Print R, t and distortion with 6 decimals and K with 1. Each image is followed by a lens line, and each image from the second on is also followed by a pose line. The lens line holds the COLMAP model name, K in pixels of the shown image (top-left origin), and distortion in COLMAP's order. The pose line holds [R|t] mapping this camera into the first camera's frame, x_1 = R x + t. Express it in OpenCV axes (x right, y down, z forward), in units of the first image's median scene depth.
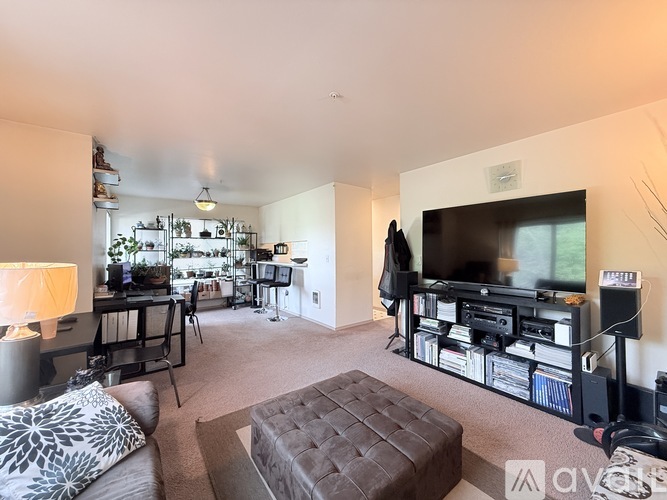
lens RADIAL K [[265.9, 0, 332.1], [0, 265.9, 248.7], [0, 0, 1]] dist [0.001637, 0.000358]
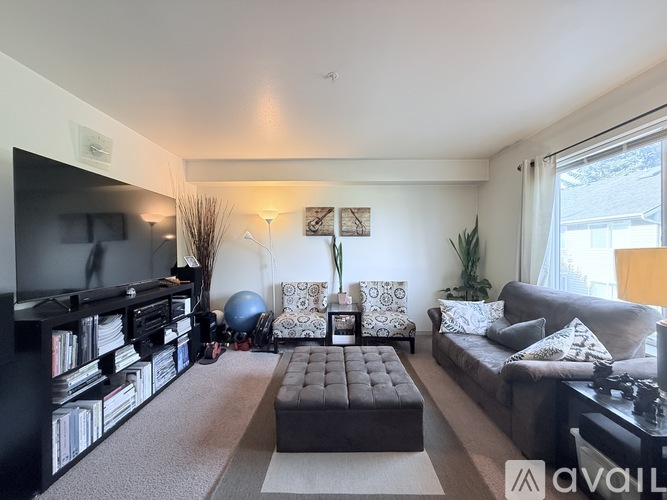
lens RADIAL K [[265.9, 0, 332.1], [0, 265.9, 248.7], [0, 0, 1]] dist [0.001637, 0.000358]
pose [[-0.785865, 0.006293, 0.618366, -0.298320], [0.004832, 0.999980, -0.004036, 0.024964], [-0.618379, -0.000184, -0.785880, 0.912019]]
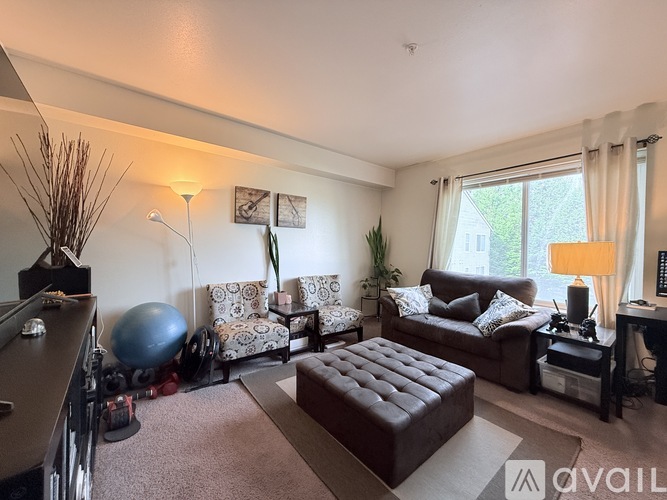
lens RADIAL K [[265.9, 0, 332.1], [0, 265.9, 248.7], [0, 0, 1]] dist [0.001637, 0.000358]
pose [[-0.999739, -0.010533, -0.020292, 0.145034], [-0.010688, 0.999914, 0.007574, 0.038721], [0.020211, 0.007789, -0.999765, 0.971714]]
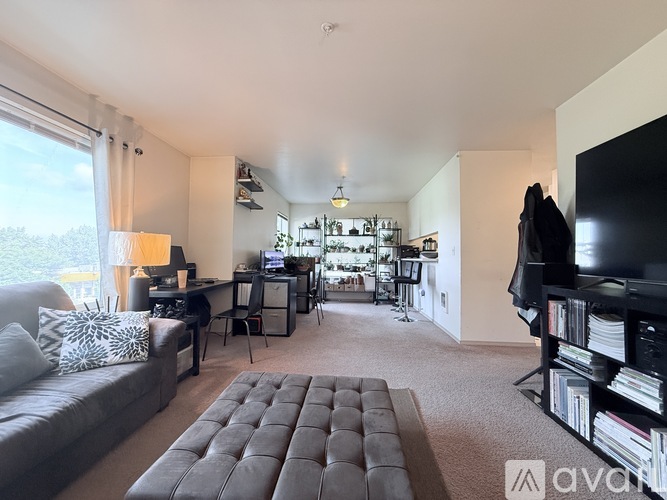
lens RADIAL K [[265.9, 0, 332.1], [0, 265.9, 248.7], [0, 0, 1]] dist [0.001637, 0.000358]
pose [[0.742799, -0.008042, -0.669466, 0.297493], [-0.011570, 0.999624, -0.024844, 0.068288], [0.669414, 0.026200, 0.742427, 0.212871]]
